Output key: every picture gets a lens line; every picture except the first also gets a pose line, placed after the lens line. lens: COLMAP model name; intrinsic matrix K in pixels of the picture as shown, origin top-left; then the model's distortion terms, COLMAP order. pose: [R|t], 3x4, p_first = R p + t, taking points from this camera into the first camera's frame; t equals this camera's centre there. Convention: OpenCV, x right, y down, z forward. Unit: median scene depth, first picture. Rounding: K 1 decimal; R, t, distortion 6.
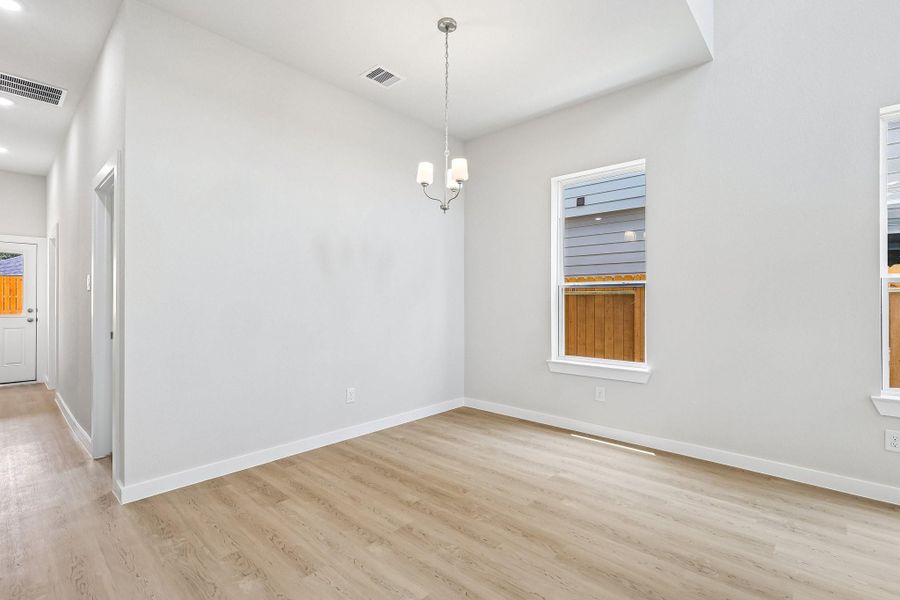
lens RADIAL K [[415.6, 0, 445.1], [0, 415.6, 300.0], [0, 0, 1]] dist [0.001638, -0.000171]
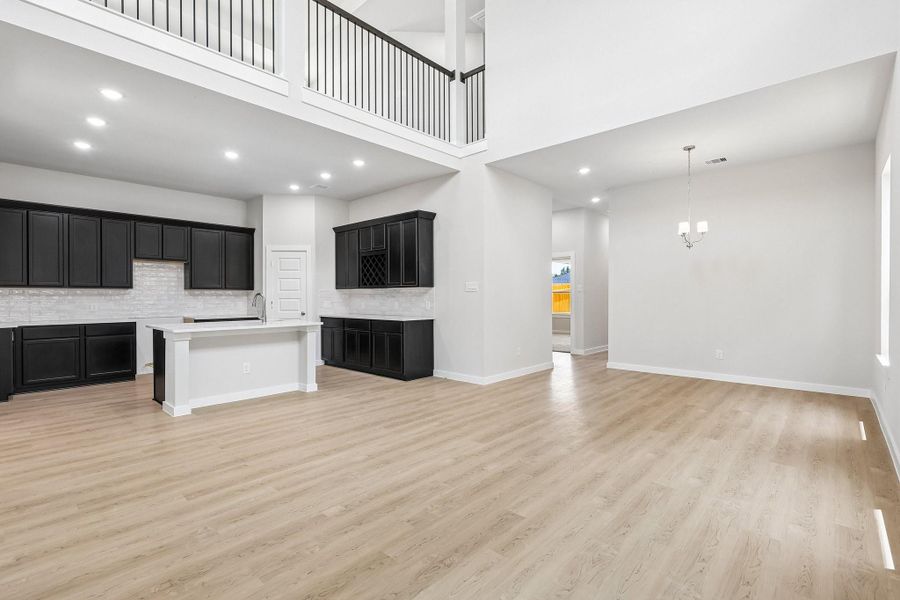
lens RADIAL K [[415.6, 0, 444.3], [0, 415.6, 293.9], [0, 0, 1]] dist [0.001638, -0.000171]
pose [[-0.017507, -0.010258, -0.999794, 1.431355], [0.009511, 0.999900, -0.010426, -0.000192], [0.999802, -0.009691, -0.017408, -0.041896]]
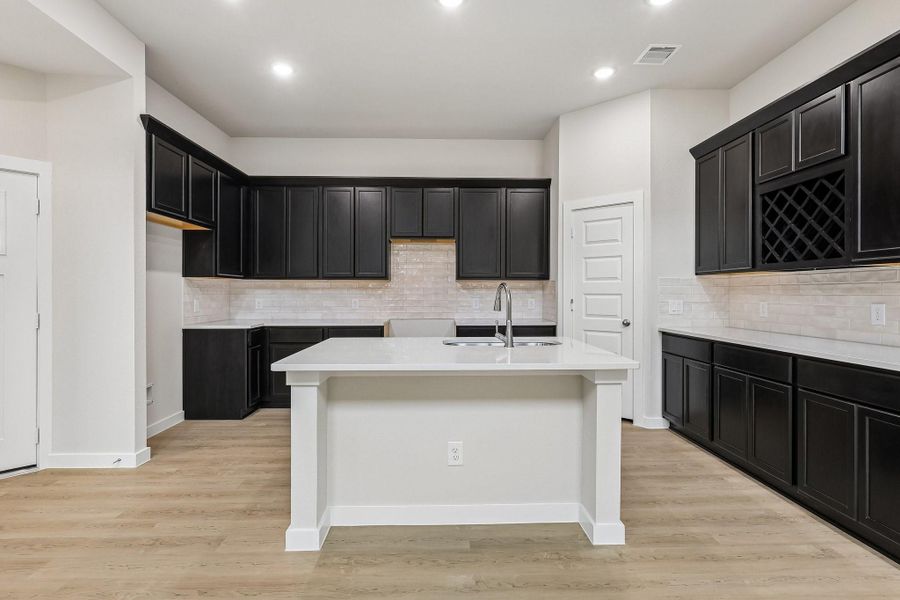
lens RADIAL K [[450.5, 0, 449.6], [0, 450.5, 295.0], [0, 0, 1]] dist [-0.000545, 0.000539]
pose [[-0.720899, 0.004668, -0.693024, 0.533109], [0.003747, 0.999989, 0.002839, -0.008721], [0.693030, -0.000550, -0.720909, -0.252127]]
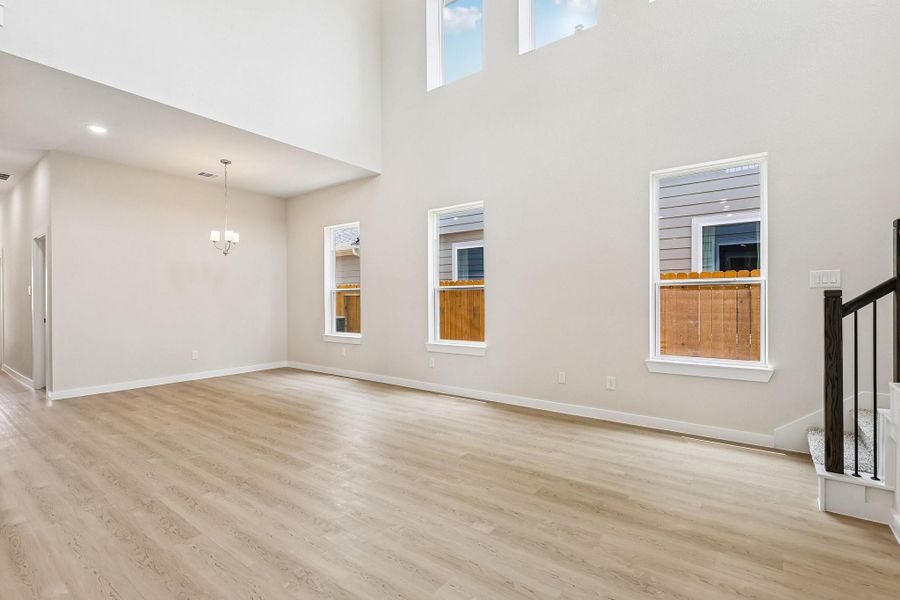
lens RADIAL K [[415.6, 0, 450.3], [0, 415.6, 298.9], [0, 0, 1]] dist [0.001638, -0.000171]
pose [[0.996352, -0.008143, 0.084945, 0.692421], [0.007665, 0.999953, 0.005946, -0.007511], [-0.084989, -0.005273, 0.996368, -0.821593]]
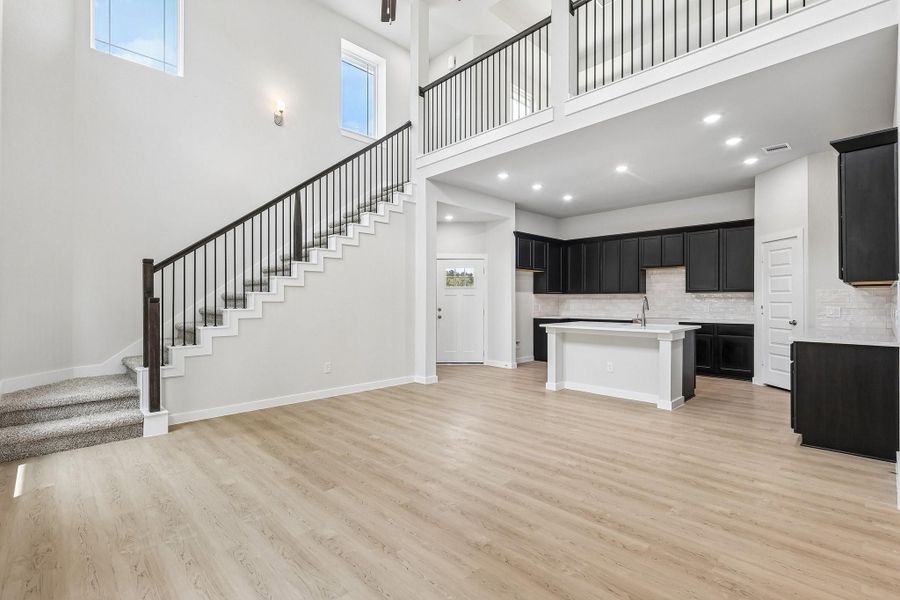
lens RADIAL K [[415.6, 0, 454.0], [0, 415.6, 299.8], [0, 0, 1]] dist [0.001638, -0.000171]
pose [[-0.998326, 0.000929, 0.057838, 0.533801], [0.000373, 0.999954, -0.009627, 0.000556], [-0.057844, -0.009589, -0.998280, 0.782936]]
